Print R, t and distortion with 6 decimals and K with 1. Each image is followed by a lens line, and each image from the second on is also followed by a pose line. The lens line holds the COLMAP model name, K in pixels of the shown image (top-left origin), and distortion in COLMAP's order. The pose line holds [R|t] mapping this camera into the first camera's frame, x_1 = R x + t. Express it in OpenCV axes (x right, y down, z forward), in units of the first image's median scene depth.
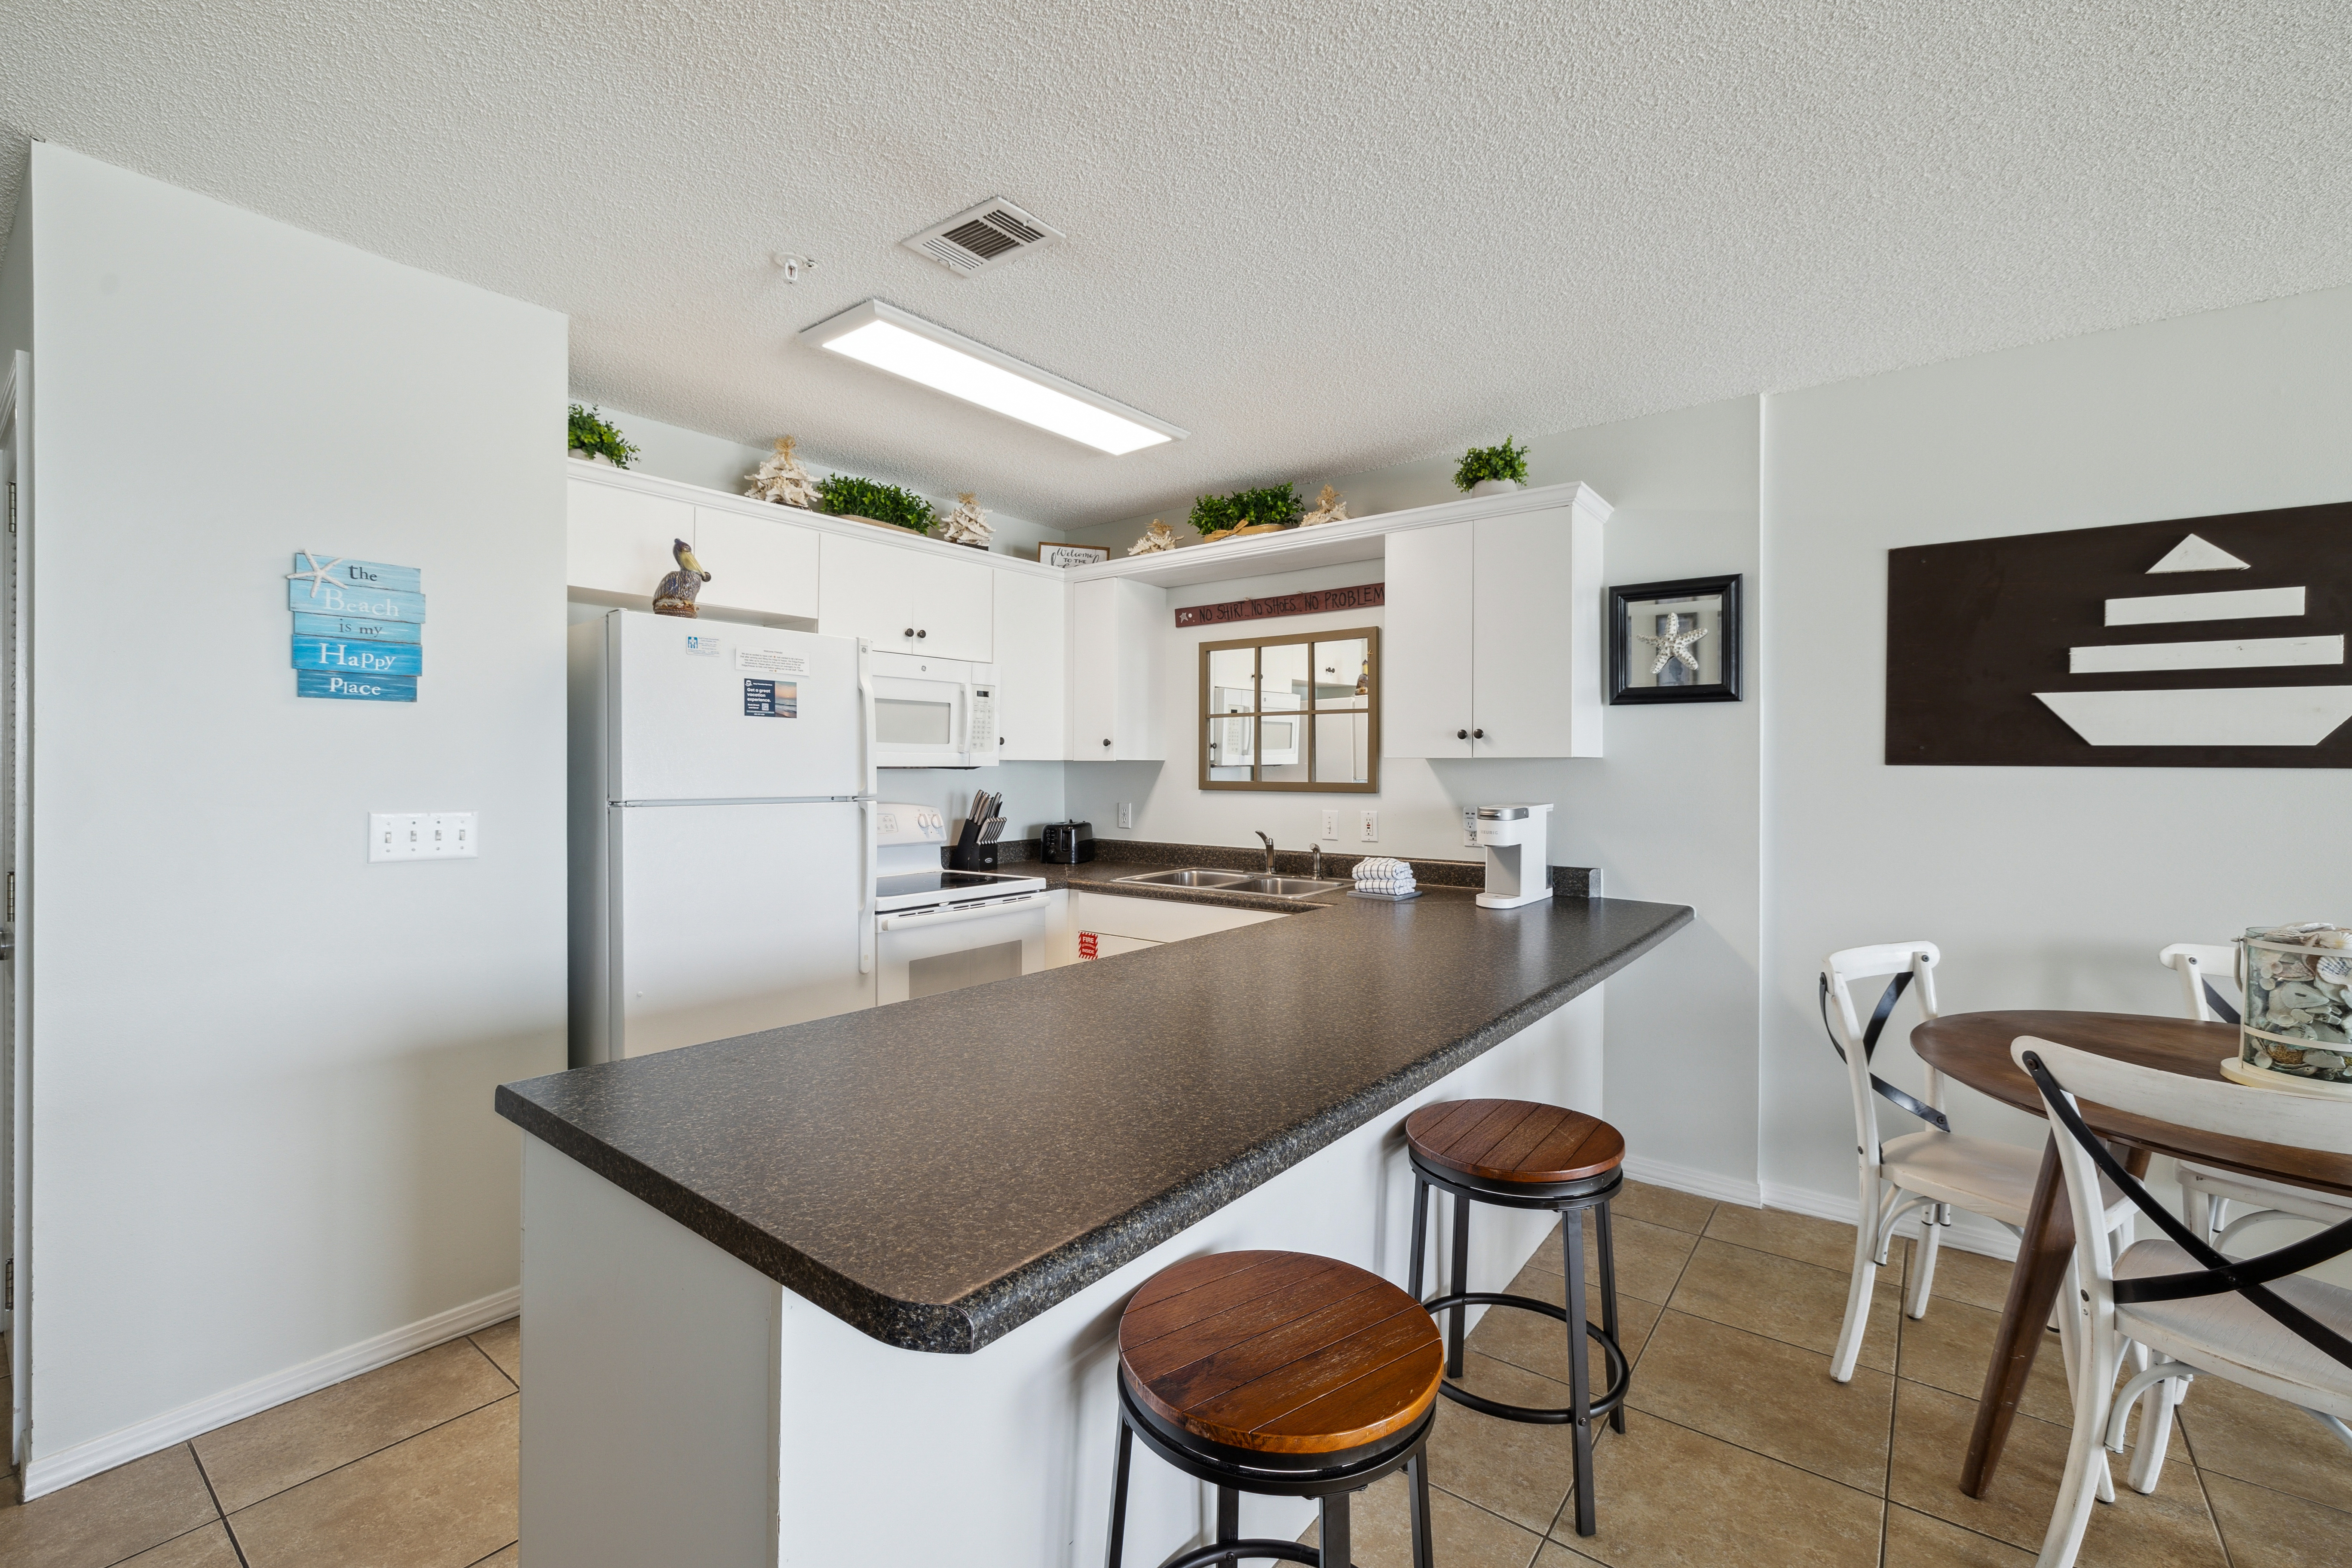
lens RADIAL K [[996.1, 0, 1179.5], [0, 996.1, 774.7], [0, 0, 1]] dist [0.000279, 0.000069]
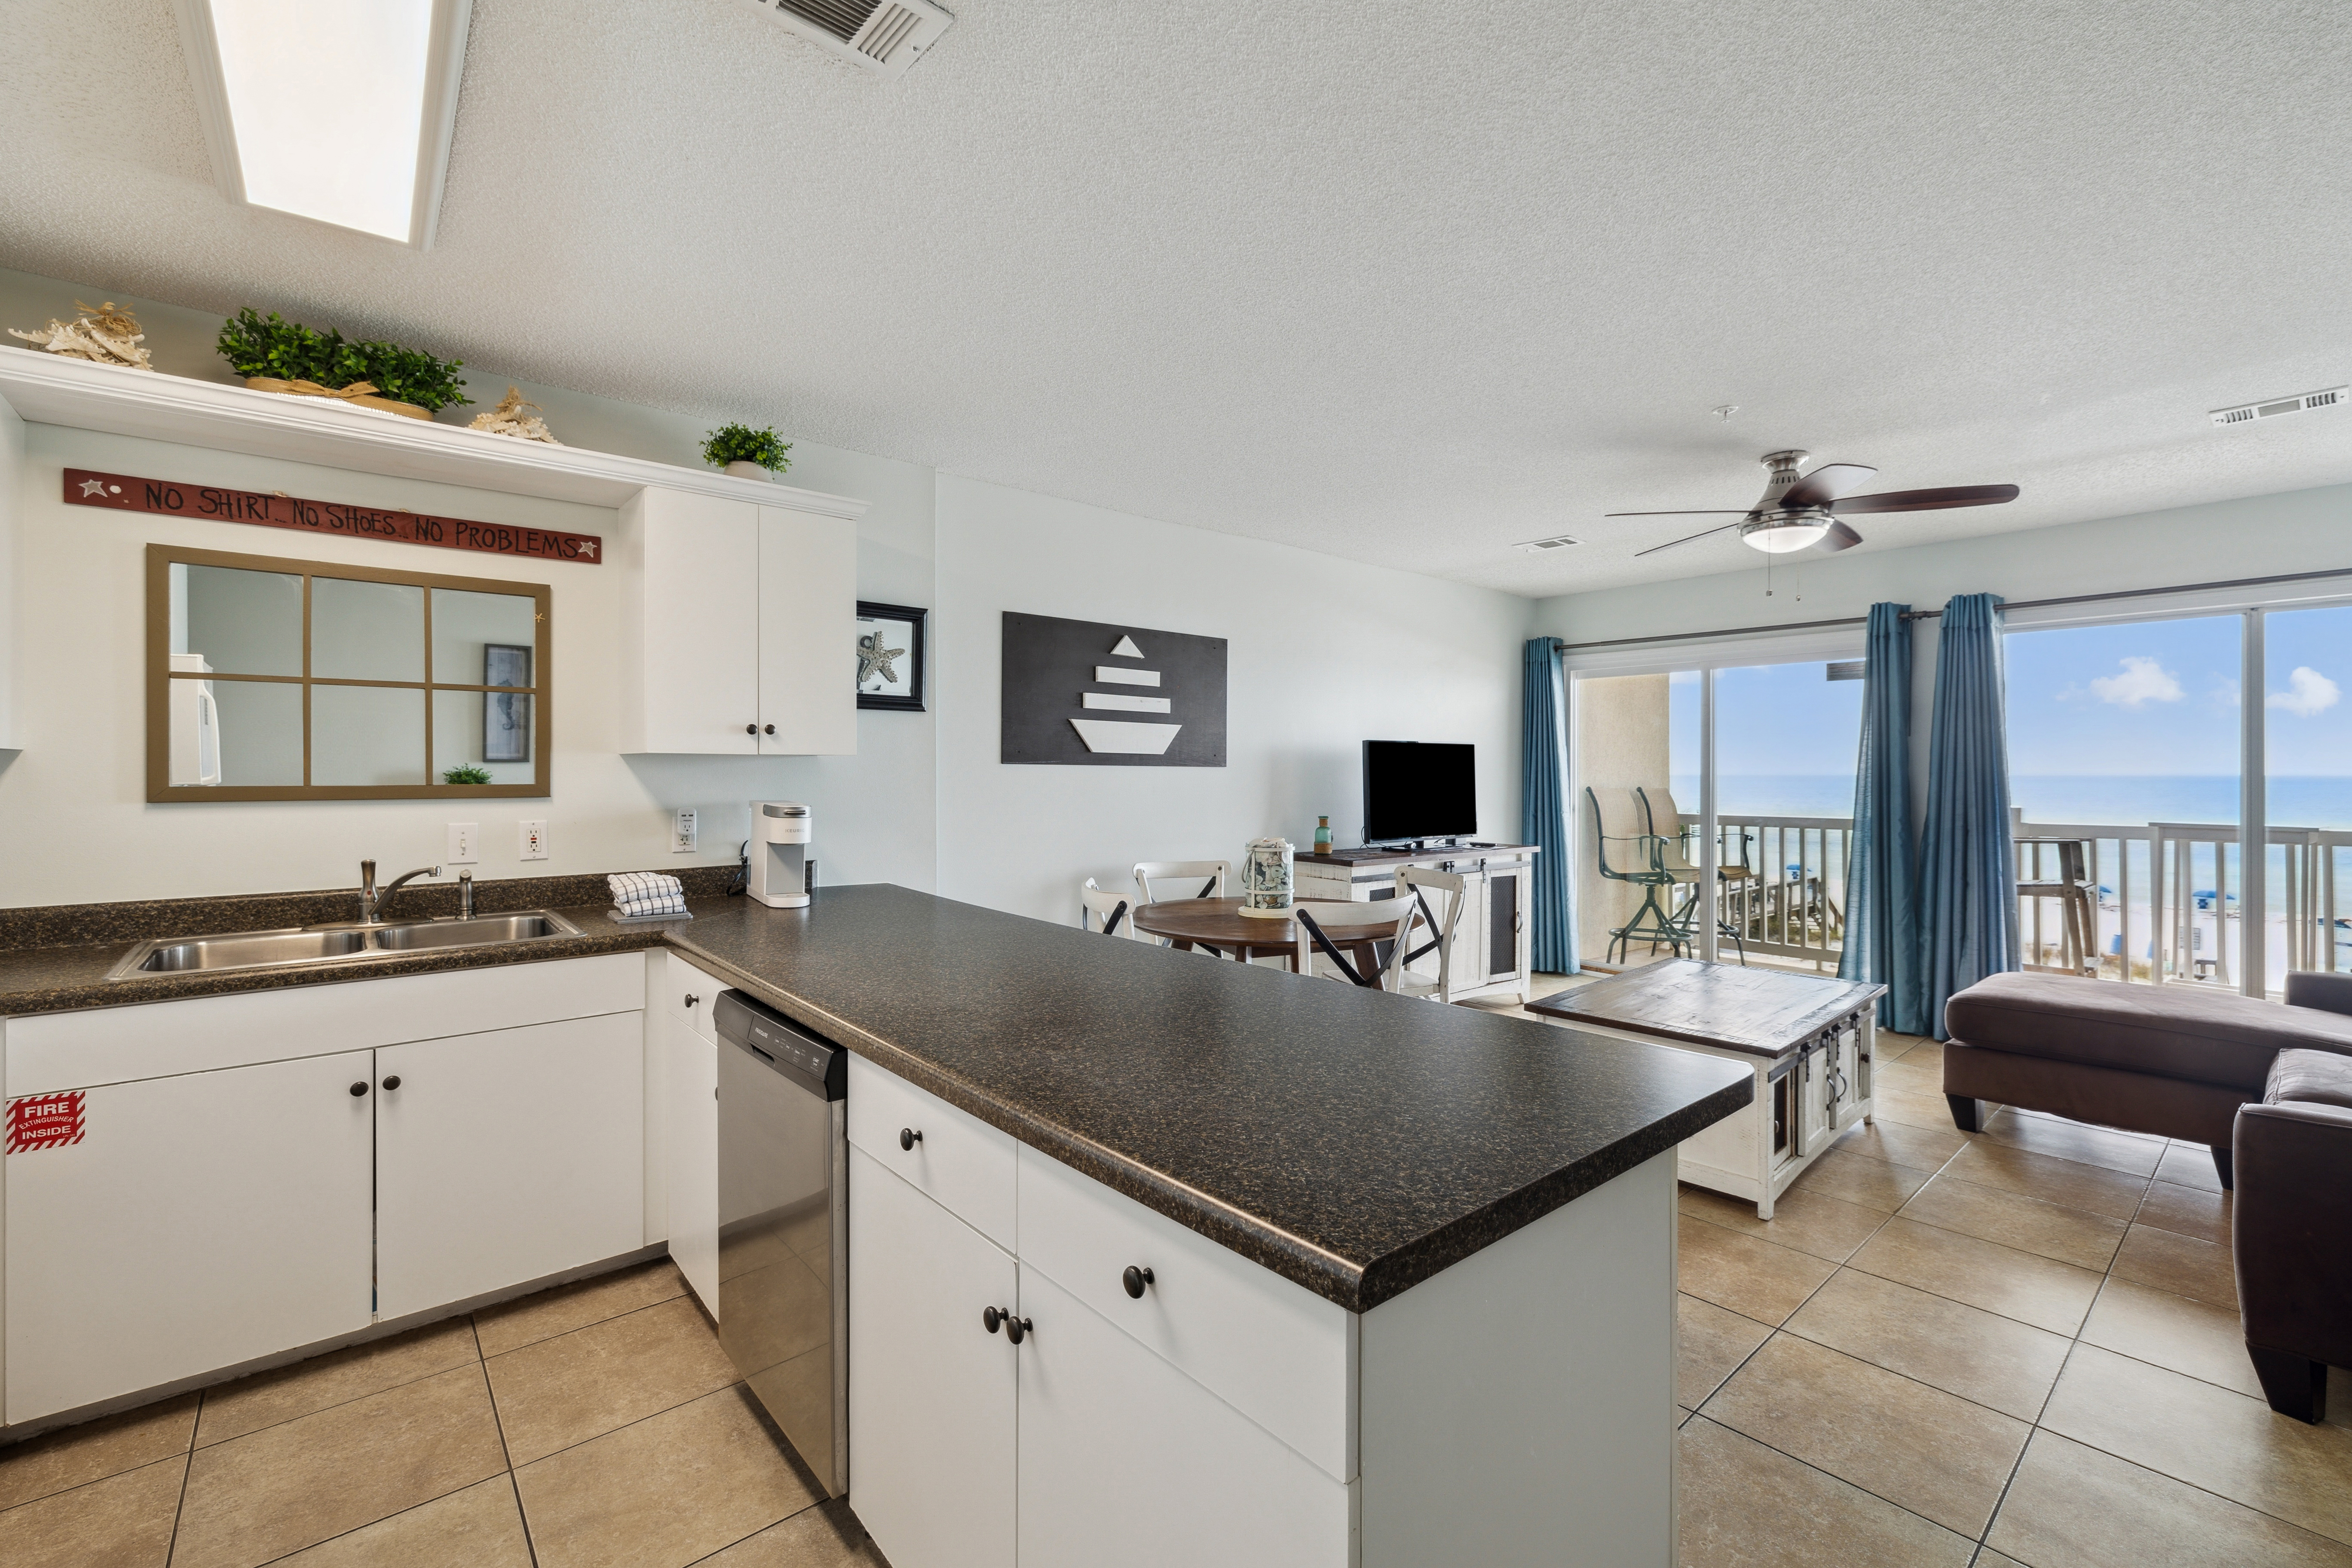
lens RADIAL K [[996.1, 0, 1179.5], [0, 996.1, 774.7], [0, 0, 1]] dist [0.000279, 0.000069]
pose [[0.203442, -0.006898, 0.979063, -0.691171], [0.006949, 0.999960, 0.005601, -0.000092], [-0.979062, 0.005664, 0.203481, 0.517749]]
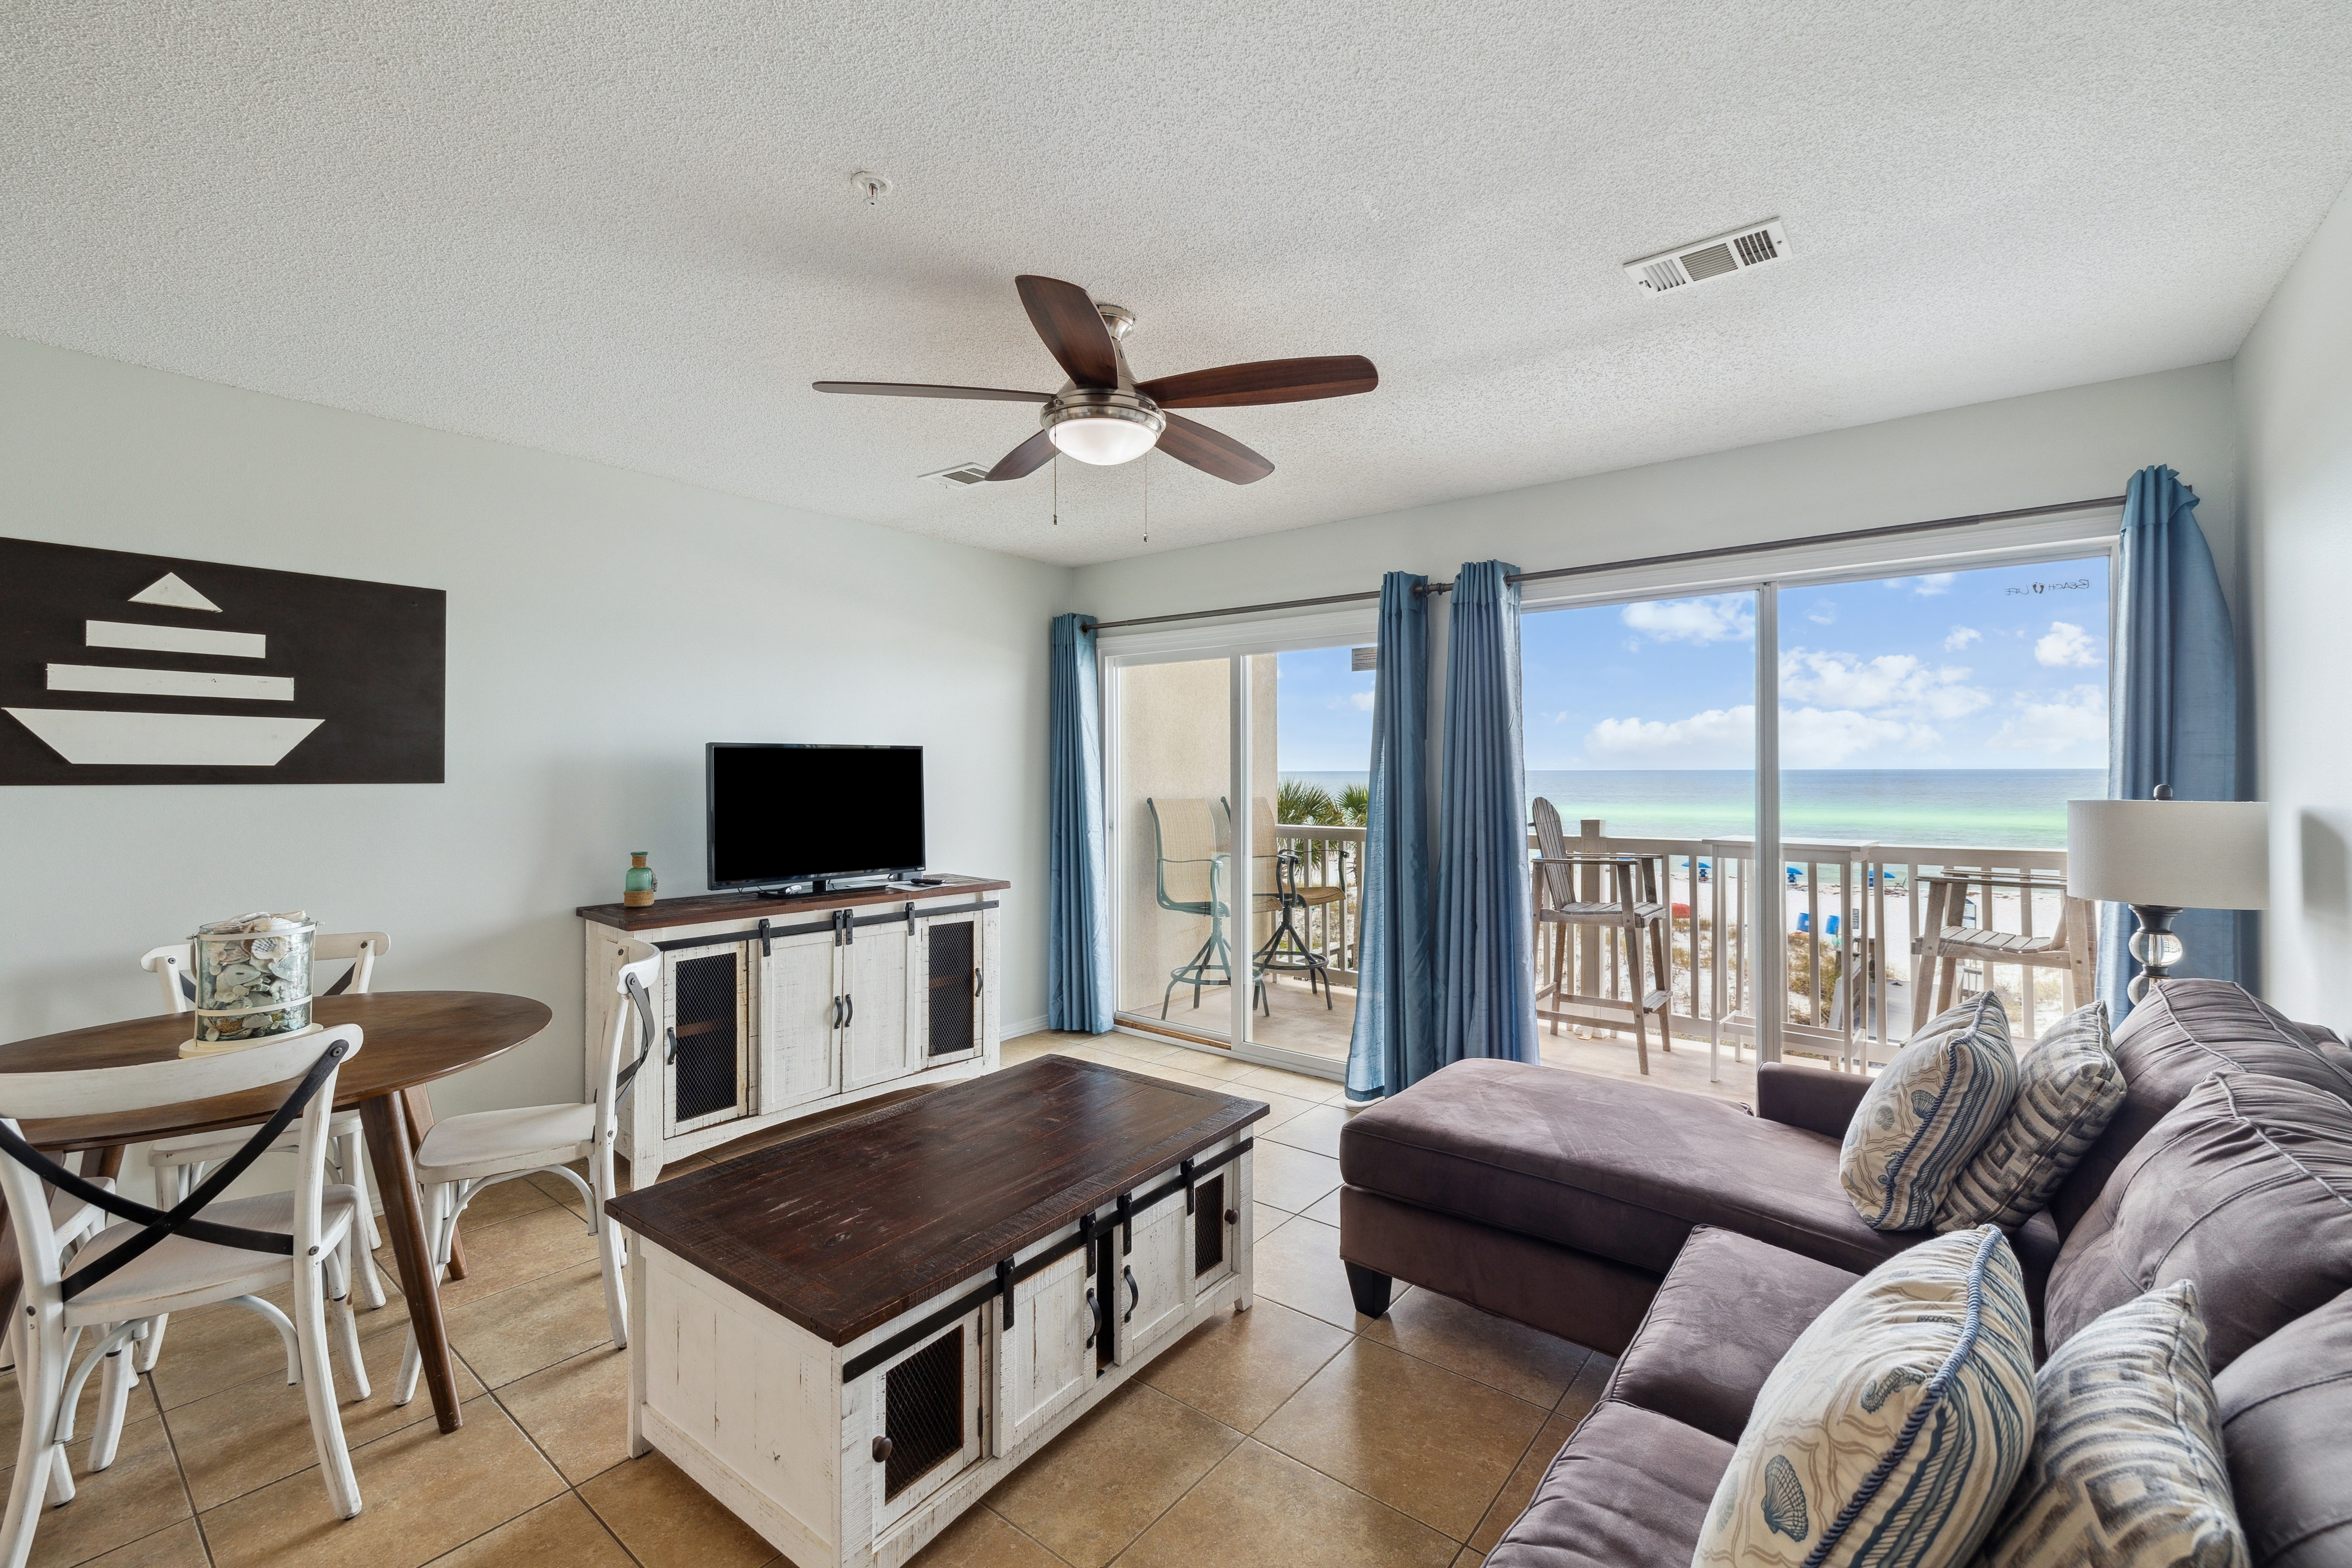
lens RADIAL K [[995.3, 0, 1176.4], [0, 995.3, 760.9], [0, 0, 1]] dist [0.000409, -0.000067]
pose [[0.018655, 0.003819, 0.999819, -0.059194], [0.009588, 0.999946, -0.003998, -0.017655], [-0.999780, 0.009661, 0.018617, -0.123105]]
